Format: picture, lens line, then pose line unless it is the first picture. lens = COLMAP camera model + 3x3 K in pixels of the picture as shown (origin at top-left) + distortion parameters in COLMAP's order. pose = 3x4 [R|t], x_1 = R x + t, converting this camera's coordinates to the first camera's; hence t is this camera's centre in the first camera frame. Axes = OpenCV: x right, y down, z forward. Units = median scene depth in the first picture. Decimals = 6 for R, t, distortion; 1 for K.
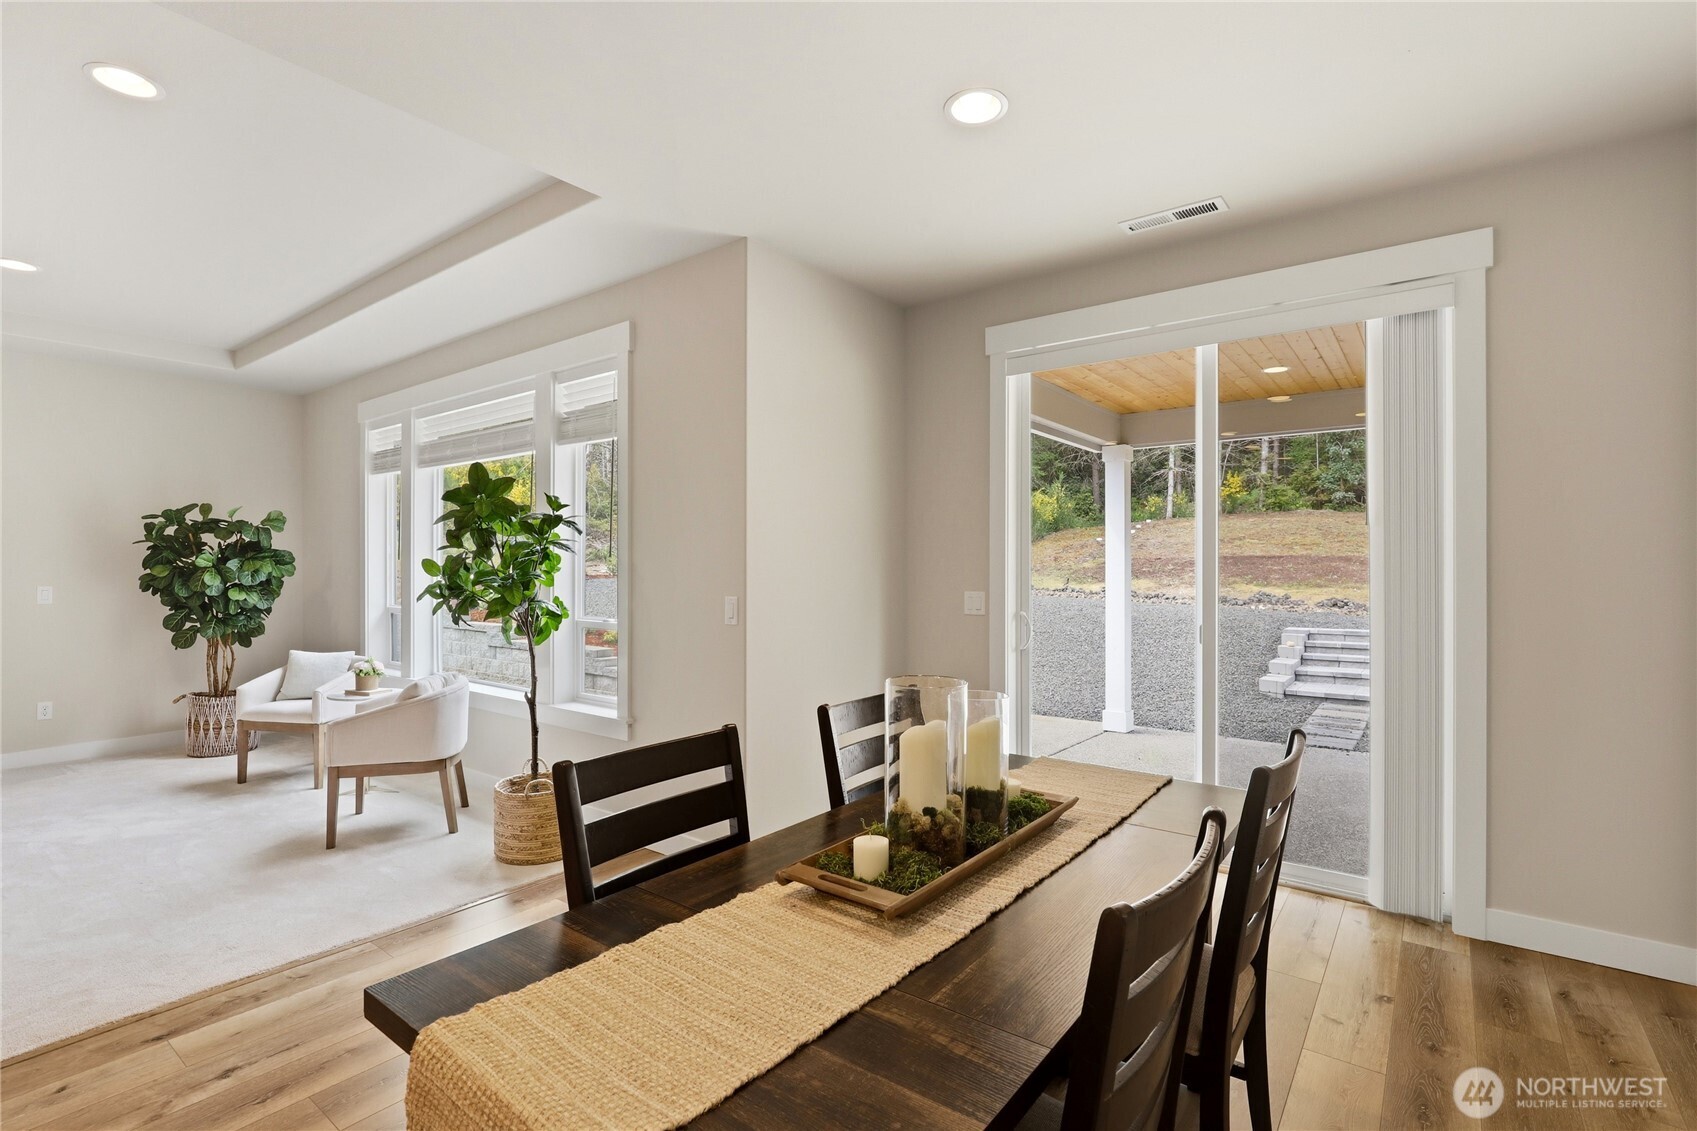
lens RADIAL K [[786.4, 0, 845.3], [0, 786.4, 567.2], [0, 0, 1]] dist [-0.018033, 0.003295]
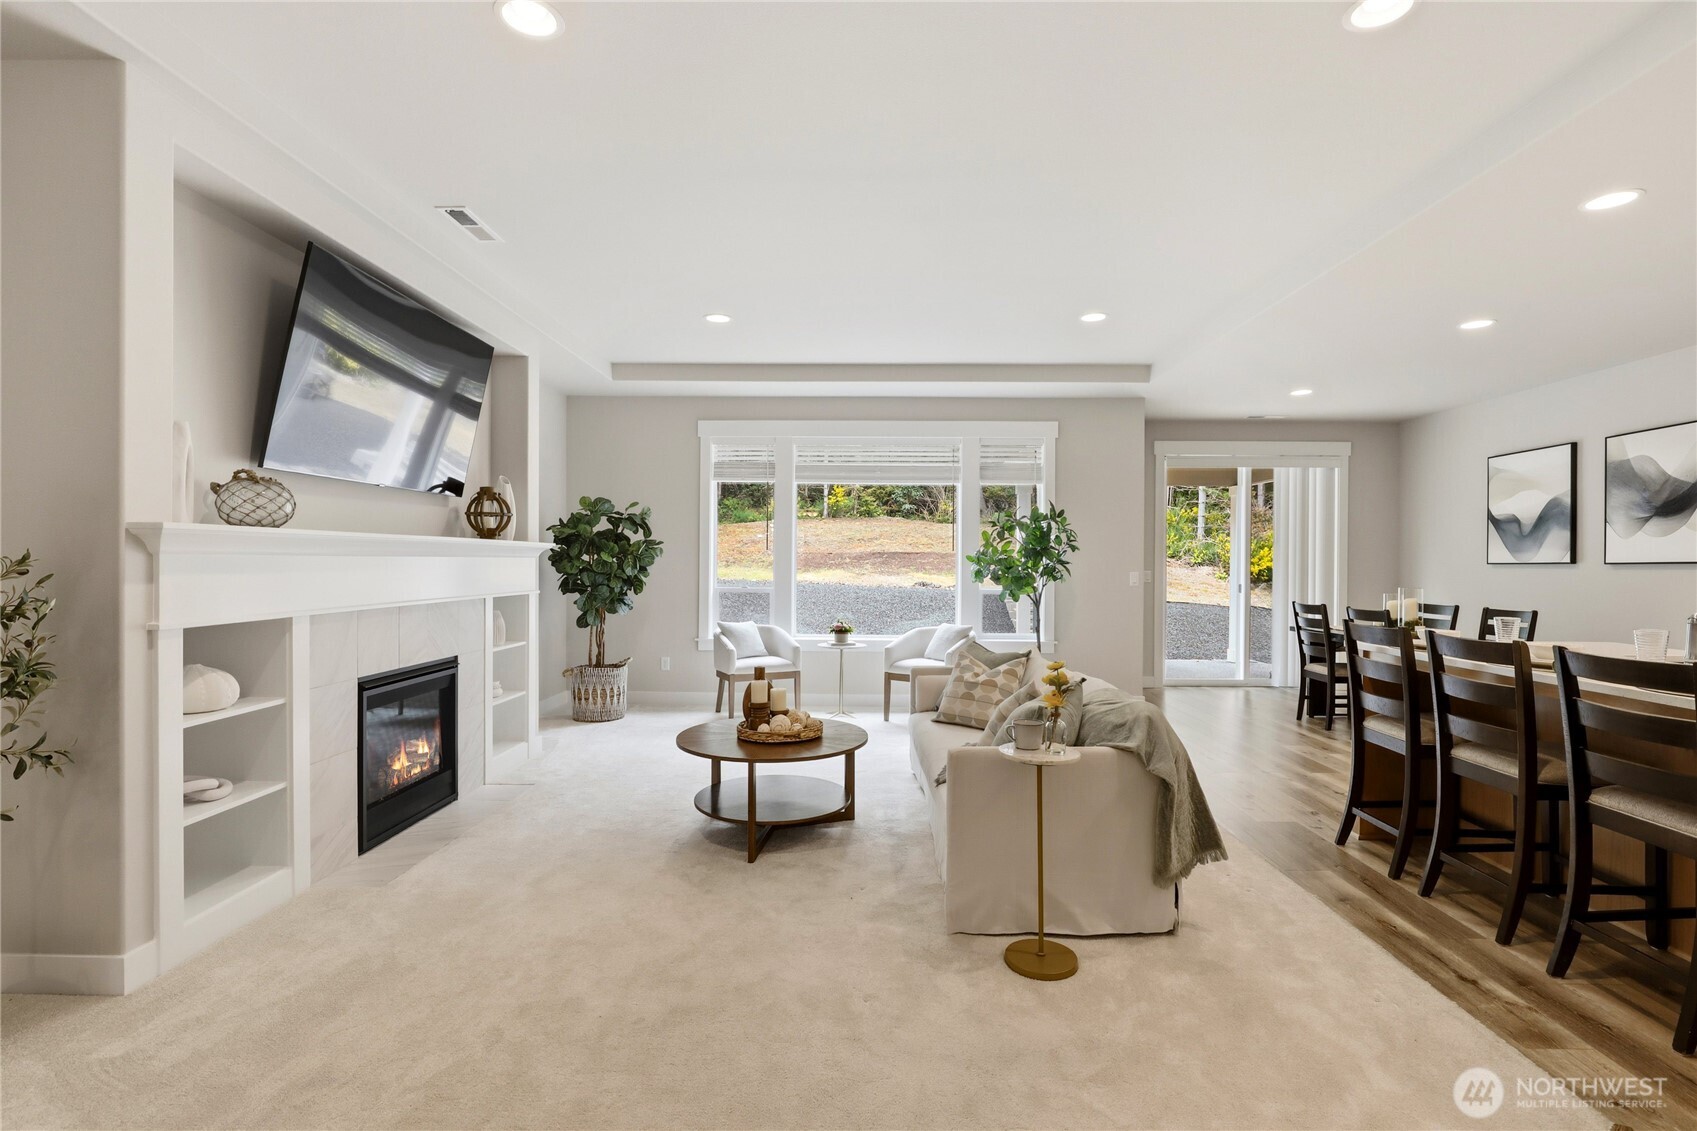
lens RADIAL K [[786.4, 0, 851.3], [0, 786.4, 568.3], [0, 0, 1]] dist [-0.018033, 0.003295]
pose [[0.807159, -0.004878, 0.590314, -1.565291], [-0.000040, 0.999965, 0.008318, 0.010739], [-0.590334, -0.006738, 0.807131, -0.170069]]
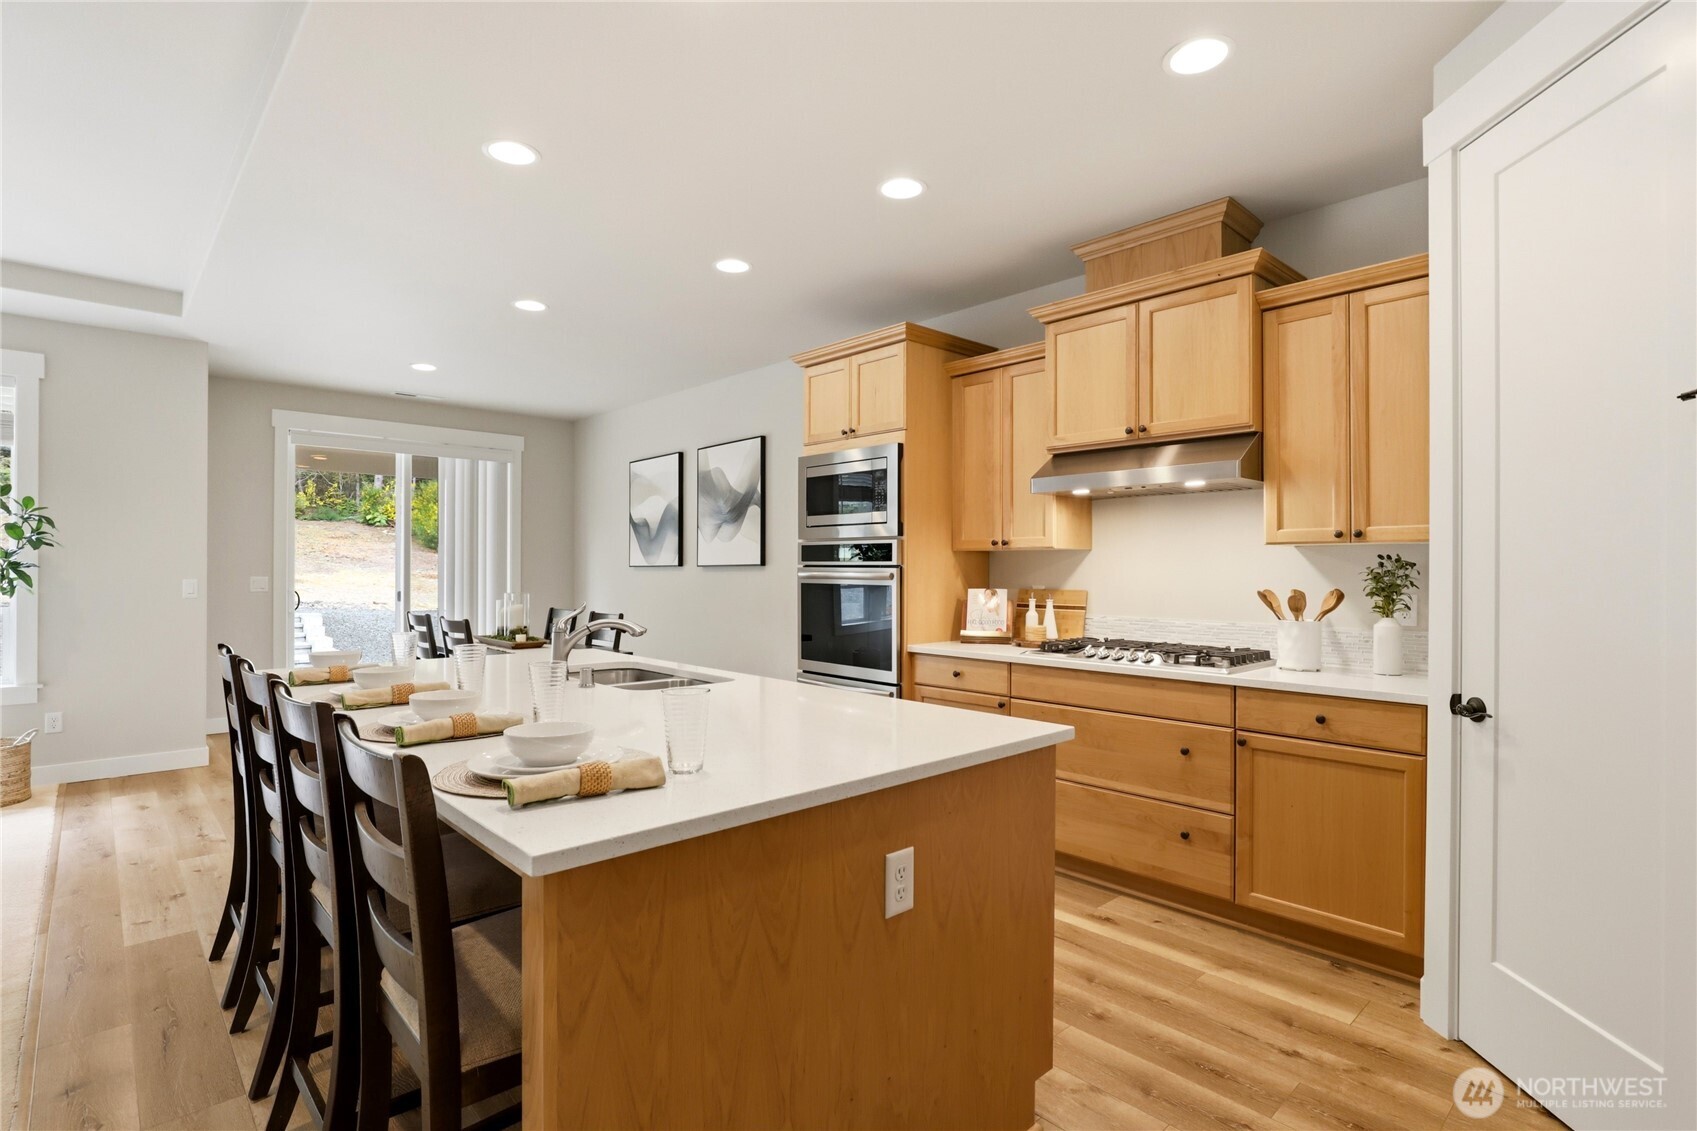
lens RADIAL K [[828.3, 0, 849.7], [0, 828.3, 564.6], [0, 0, 1]] dist [-0.011912, 0.002792]
pose [[0.167922, 0.001245, 0.985800, -1.180693], [0.000828, 0.999999, -0.001404, 0.012832], [-0.985800, 0.001052, 0.167920, -0.395749]]
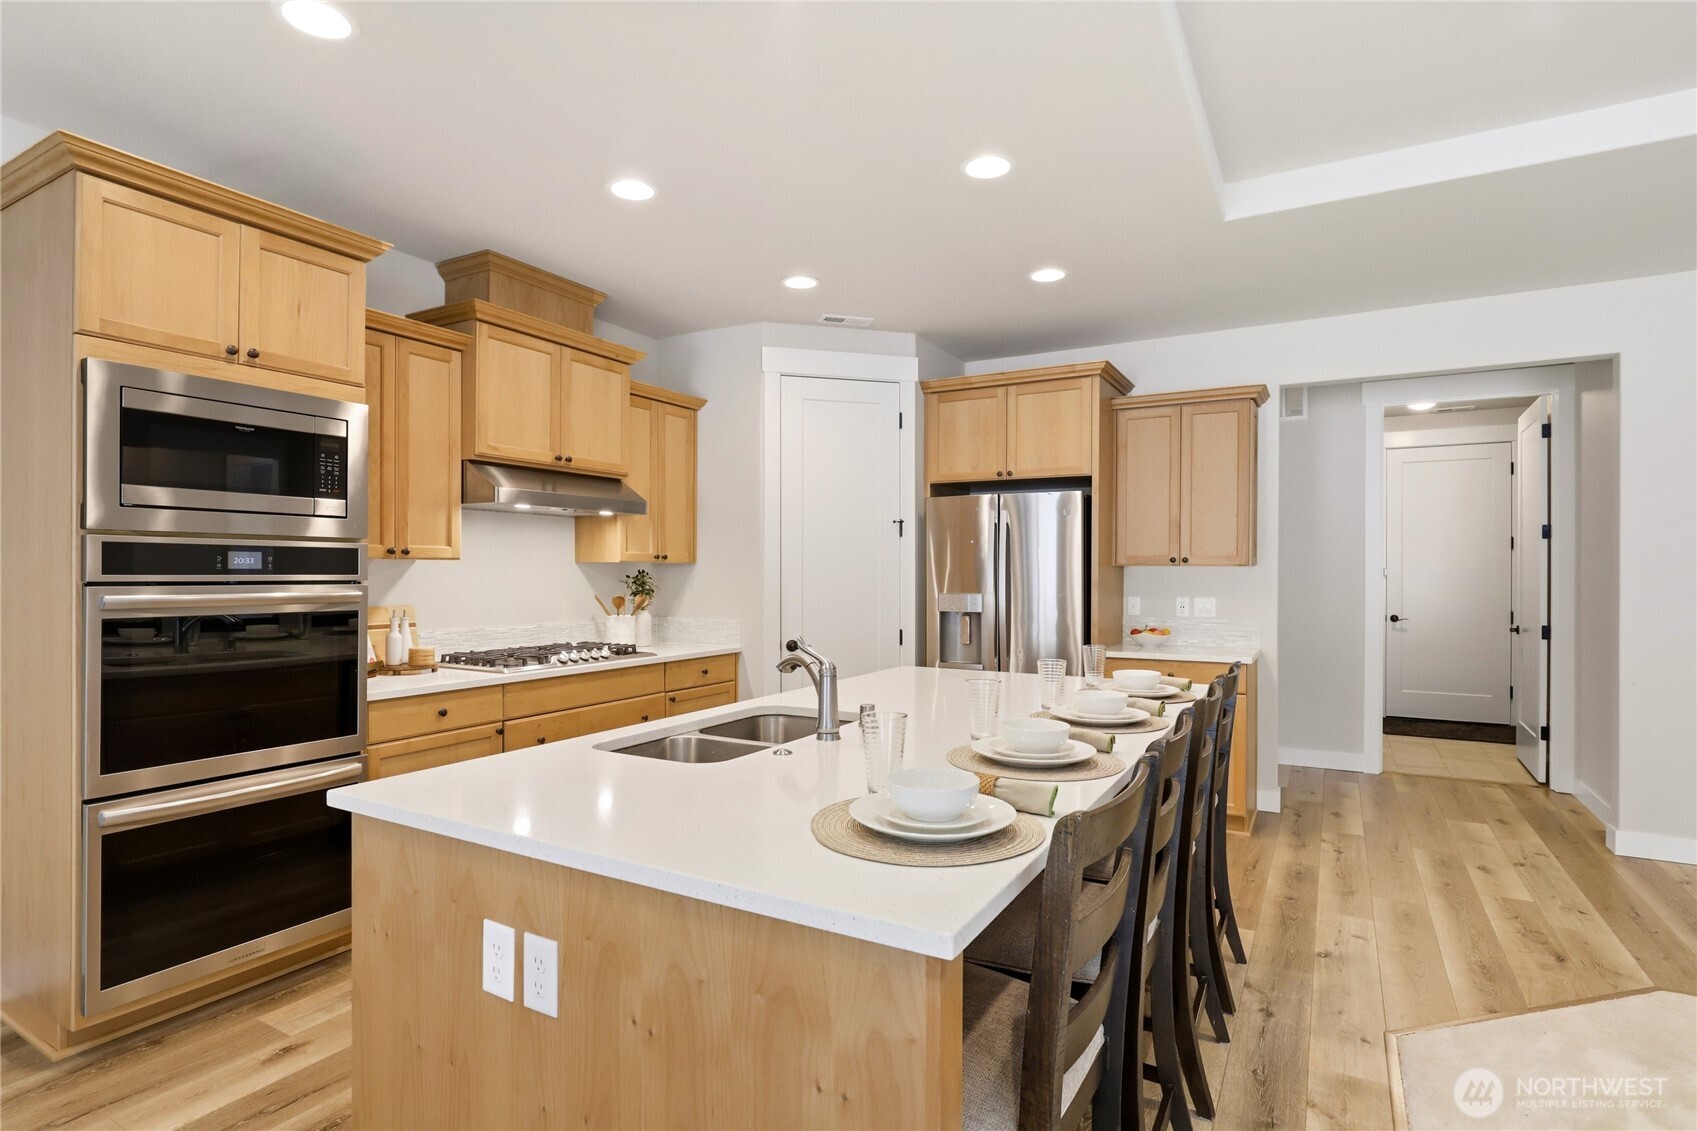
lens RADIAL K [[844.1, 0, 852.2], [0, 844.1, 570.2], [0, 0, 1]] dist [-0.018069, 0.003017]
pose [[-0.990668, -0.007174, -0.136109, -0.523918], [-0.007401, 0.999972, 0.001163, 0.000147], [0.136097, 0.002160, -0.990693, 0.438207]]
